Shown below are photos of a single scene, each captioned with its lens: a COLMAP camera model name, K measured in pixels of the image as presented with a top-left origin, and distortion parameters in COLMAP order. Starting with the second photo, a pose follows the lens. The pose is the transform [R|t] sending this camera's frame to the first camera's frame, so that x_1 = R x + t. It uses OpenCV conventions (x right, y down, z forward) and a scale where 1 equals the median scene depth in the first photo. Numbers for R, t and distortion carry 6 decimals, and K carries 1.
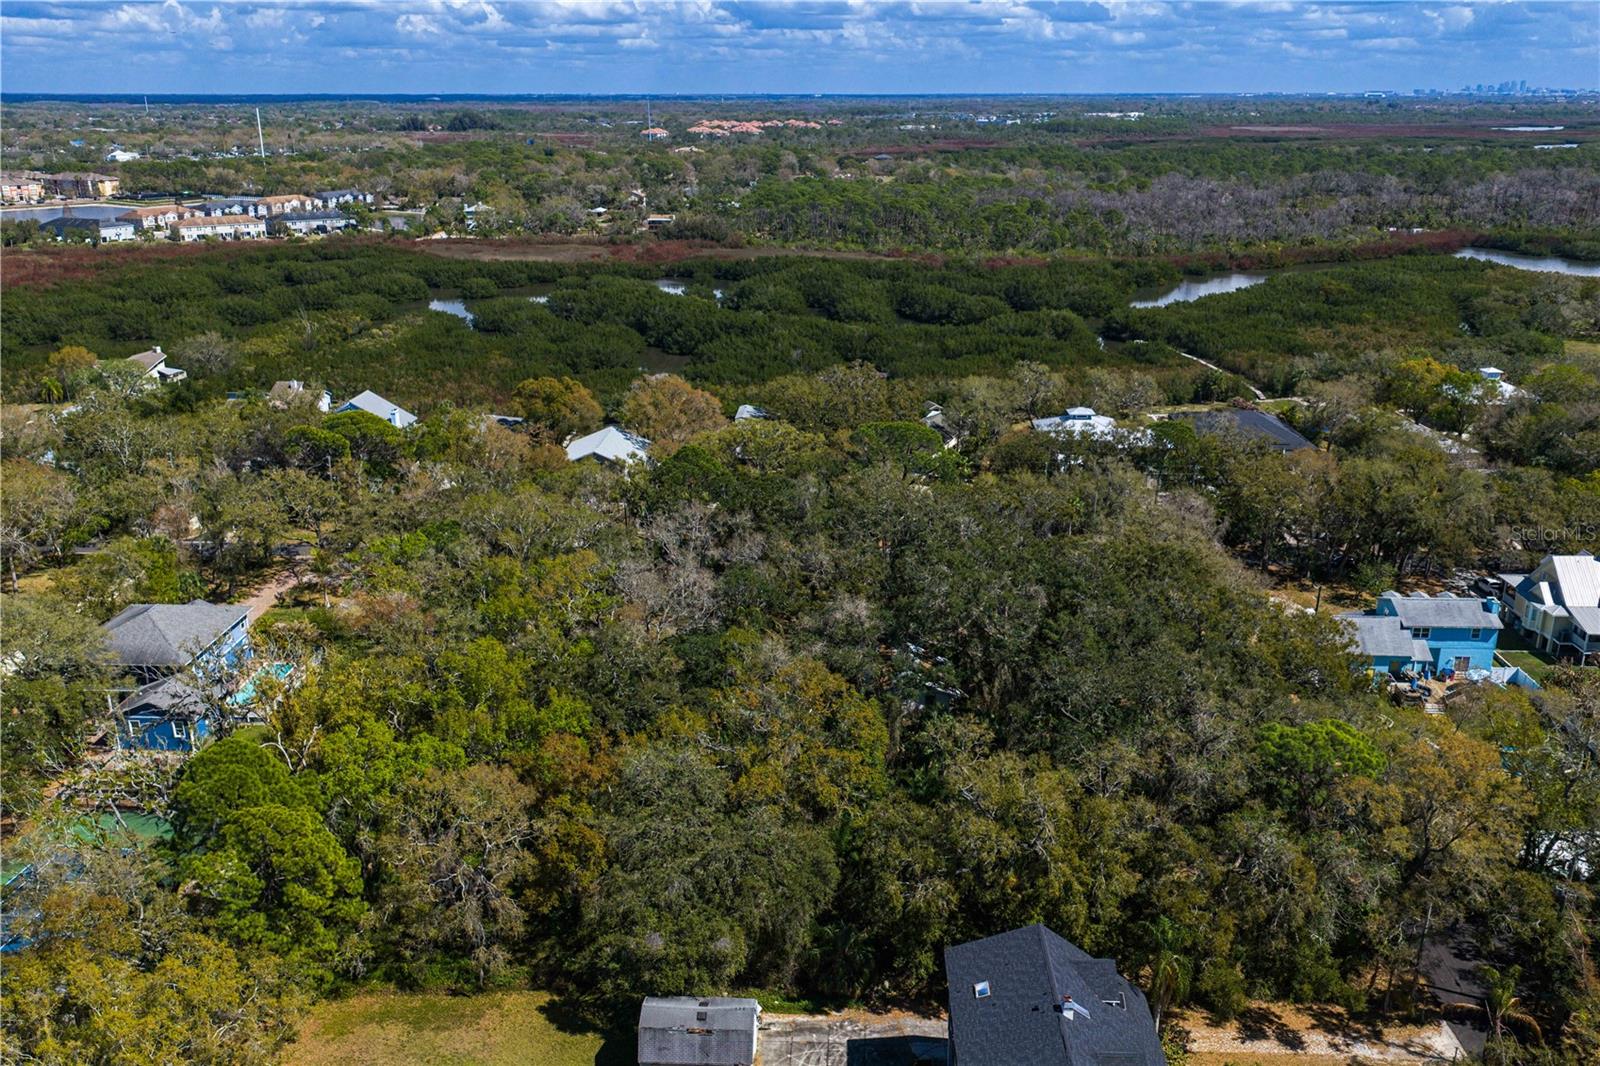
lens RADIAL K [[1355.6, 0, 803.4], [0, 1355.6, 517.3], [0, 0, 1]] dist [0.015543, -0.014739]
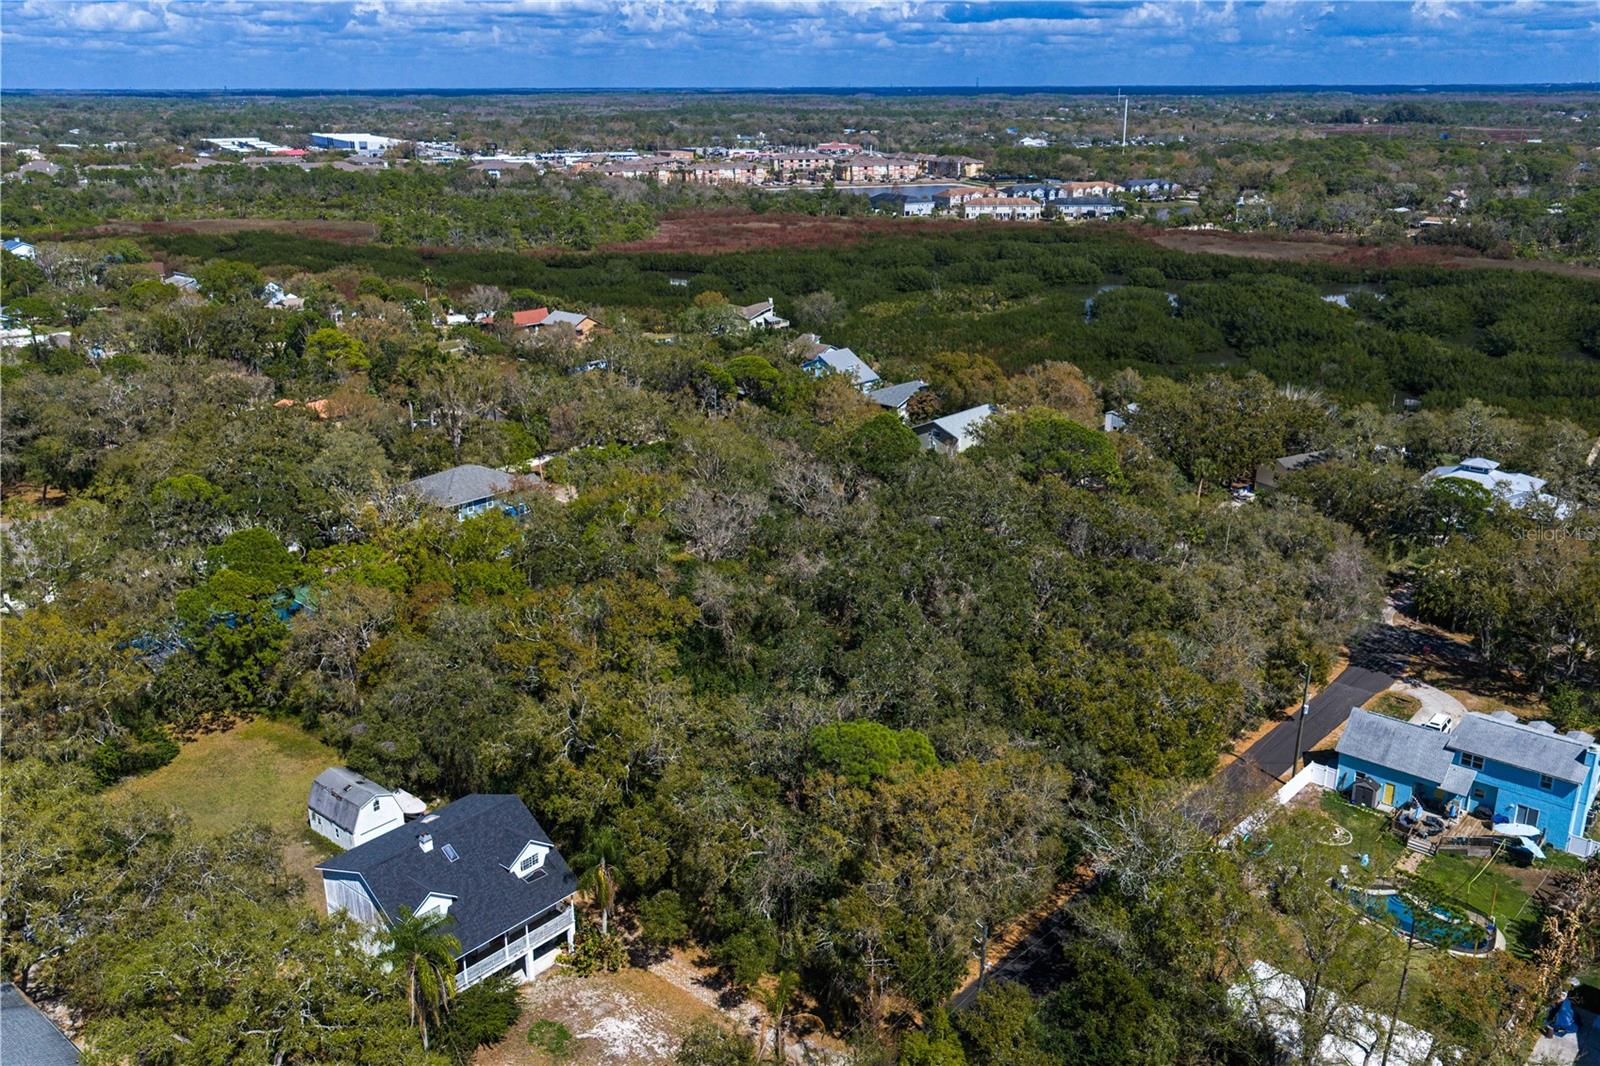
lens RADIAL K [[1355.6, 0, 803.4], [0, 1355.6, 517.3], [0, 0, 1]] dist [0.015543, -0.014739]
pose [[0.782295, 0.186190, -0.594431, 0.146331], [-0.182461, 0.980919, 0.067121, -0.009503], [0.595586, 0.055953, 0.801341, 0.026347]]
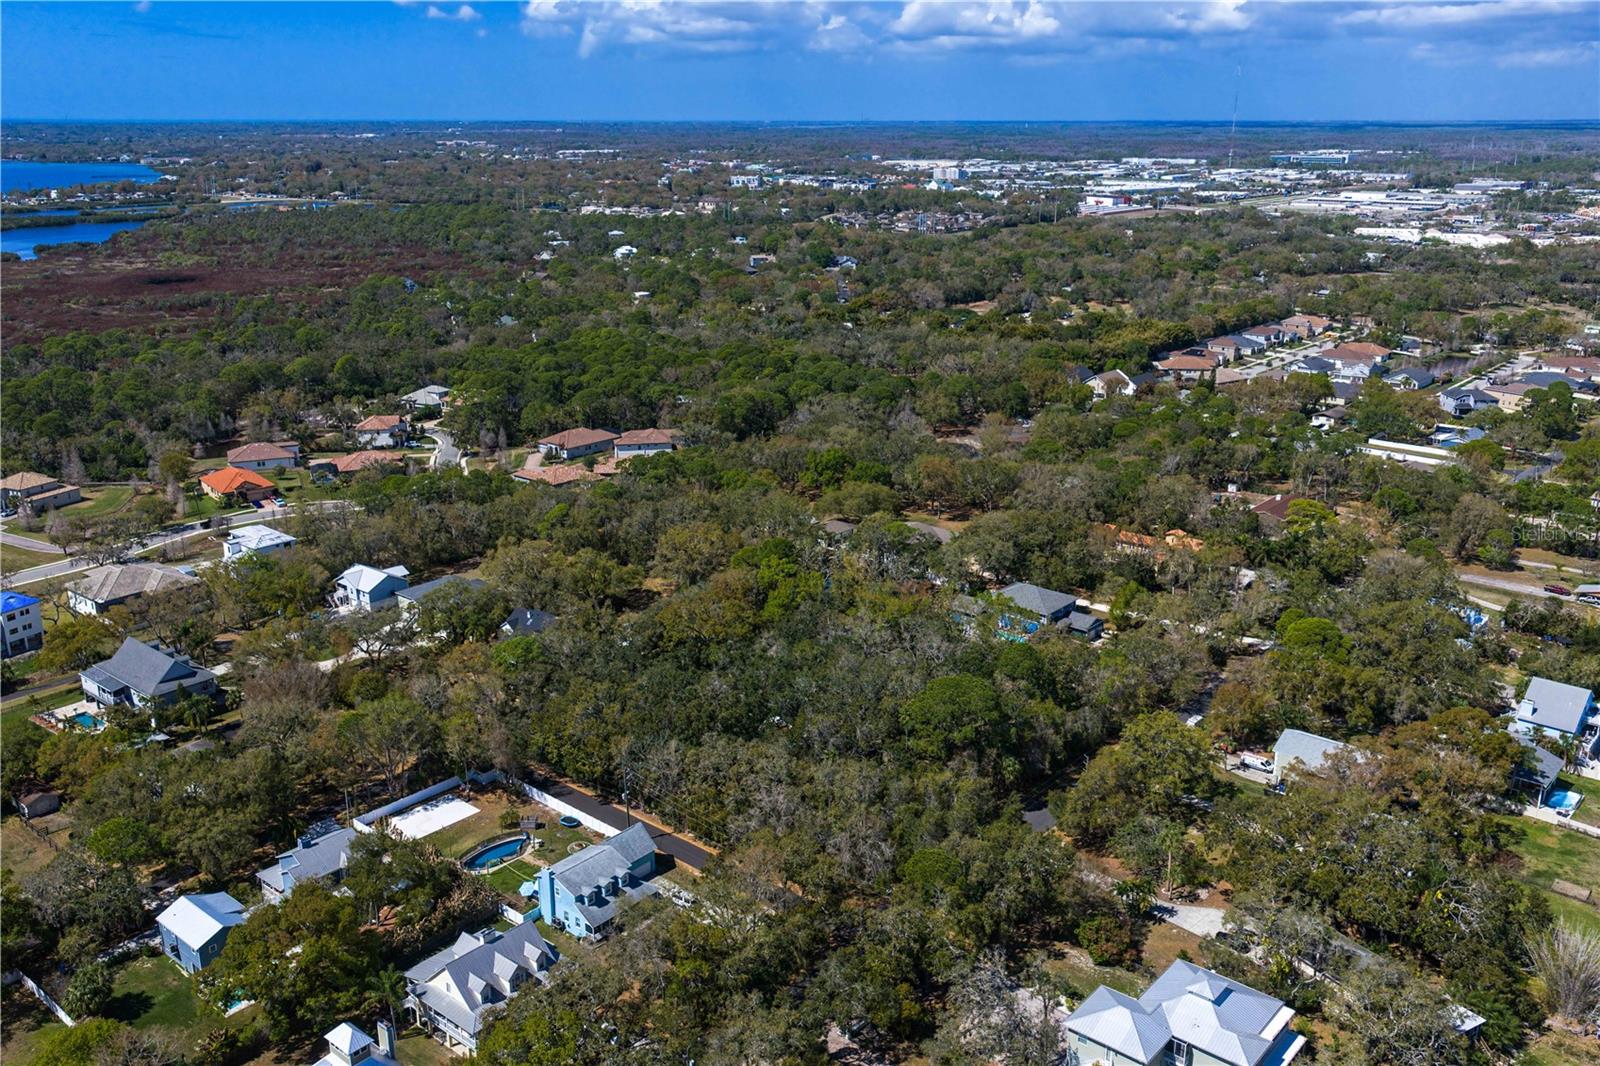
lens RADIAL K [[1346.6, 0, 802.5], [0, 1346.6, 526.7], [0, 0, 1]] dist [0.051444, -0.066375]
pose [[-0.622923, 0.228184, -0.748264, 0.305060], [-0.226561, 0.862897, 0.451751, -0.208810], [0.748757, 0.450934, -0.485821, 0.407177]]
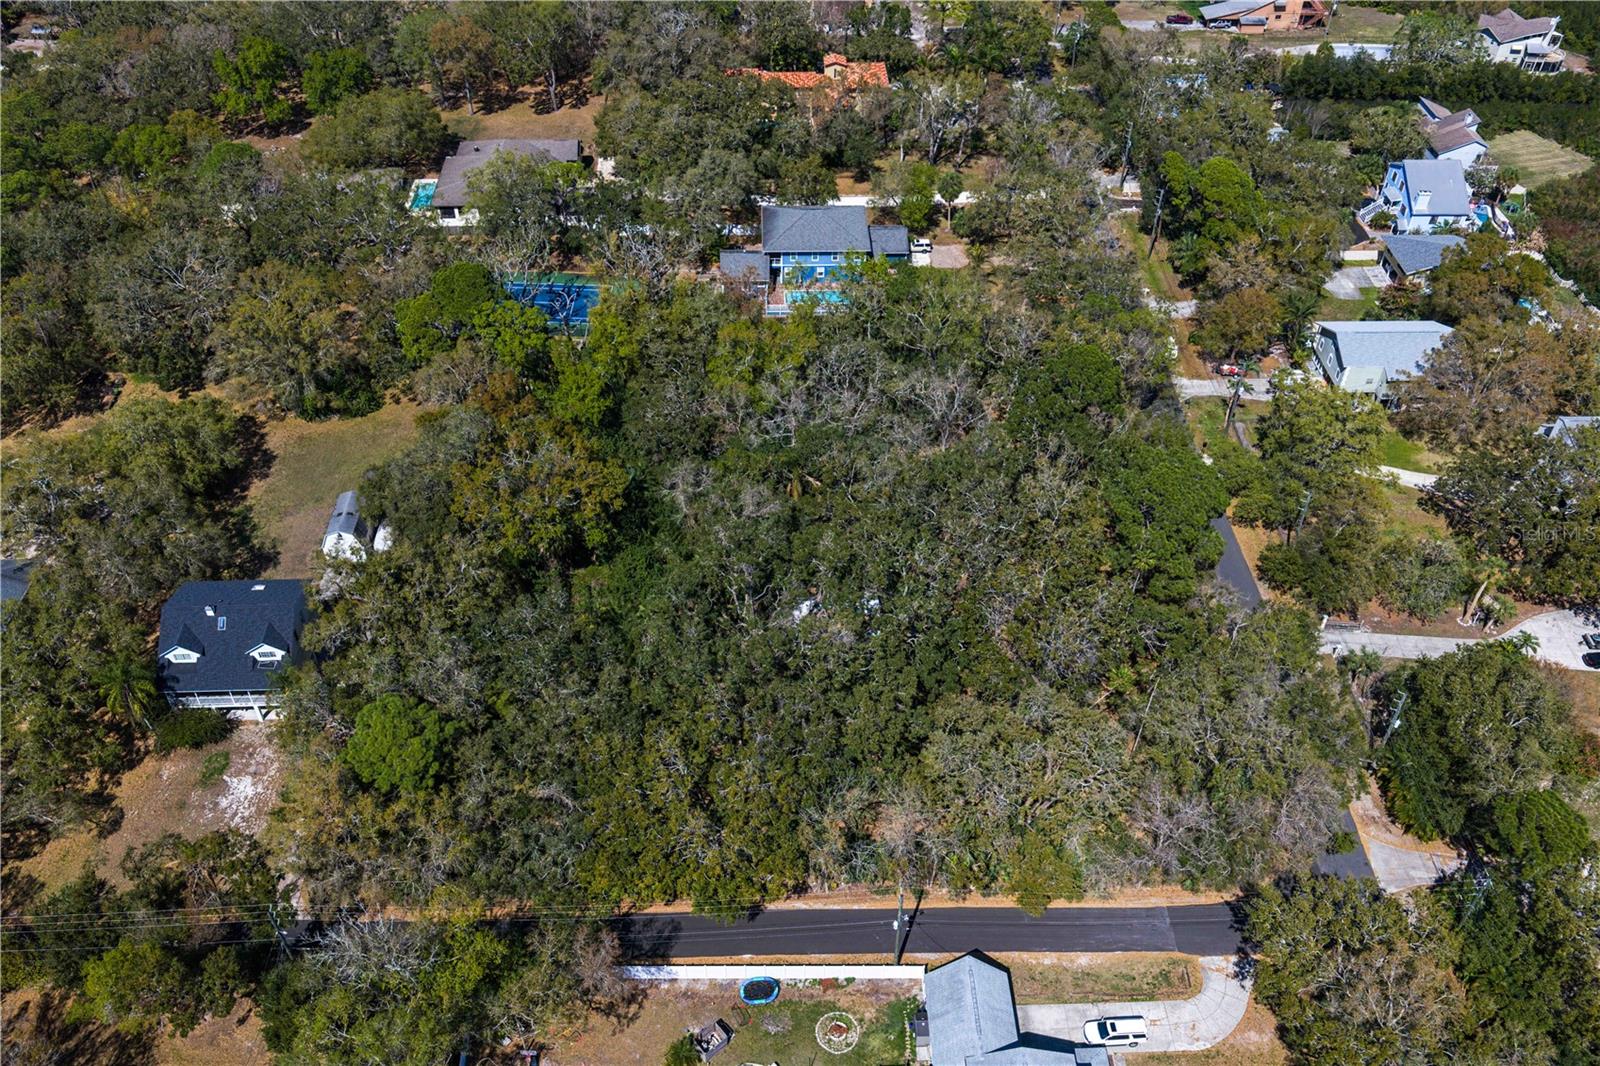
lens RADIAL K [[1306.4, 0, 799.4], [0, 1306.4, 532.4], [0, 0, 1]] dist [0.027576, -0.005780]
pose [[0.067160, 0.661412, -0.747009, 0.190067], [-0.298239, 0.727777, 0.617571, -0.131453], [0.952125, 0.181311, 0.246137, 0.167153]]
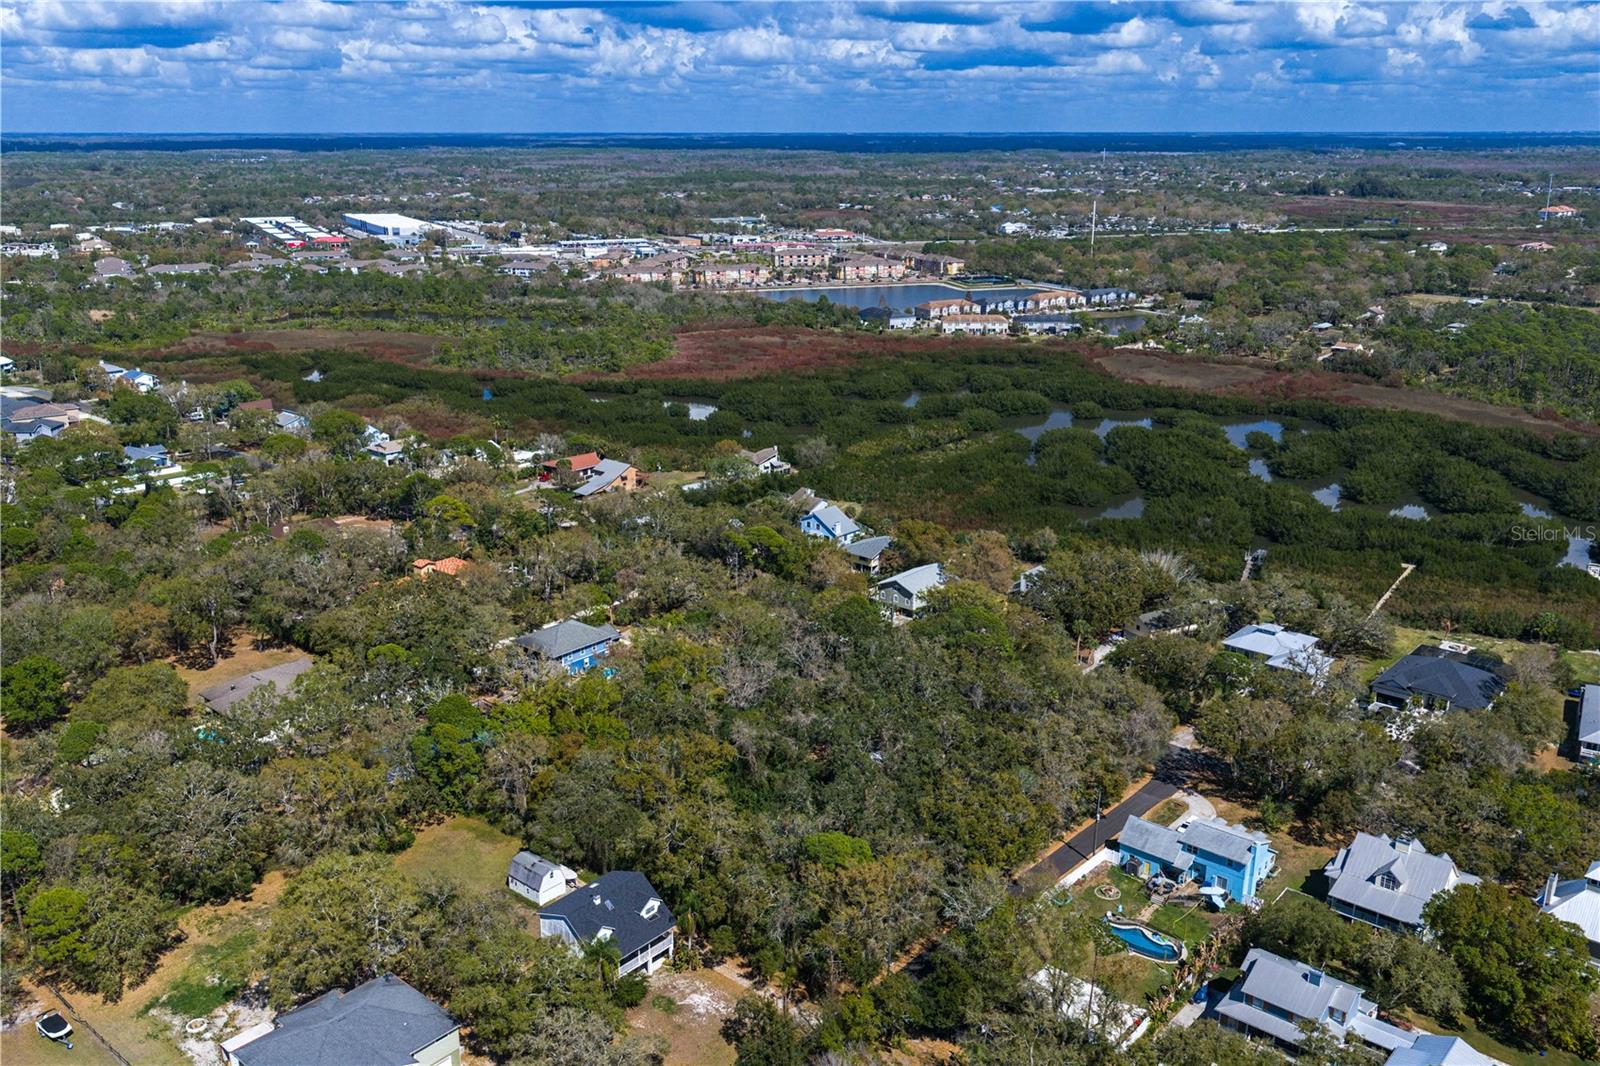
lens RADIAL K [[1335.3, 0, 815.9], [0, 1335.3, 532.8], [0, 0, 1]] dist [0.039537, -0.072351]
pose [[0.788357, 0.182943, -0.587389, 0.218719], [-0.188955, 0.980618, 0.051812, -0.055785], [0.585483, 0.070144, 0.807645, -0.083534]]
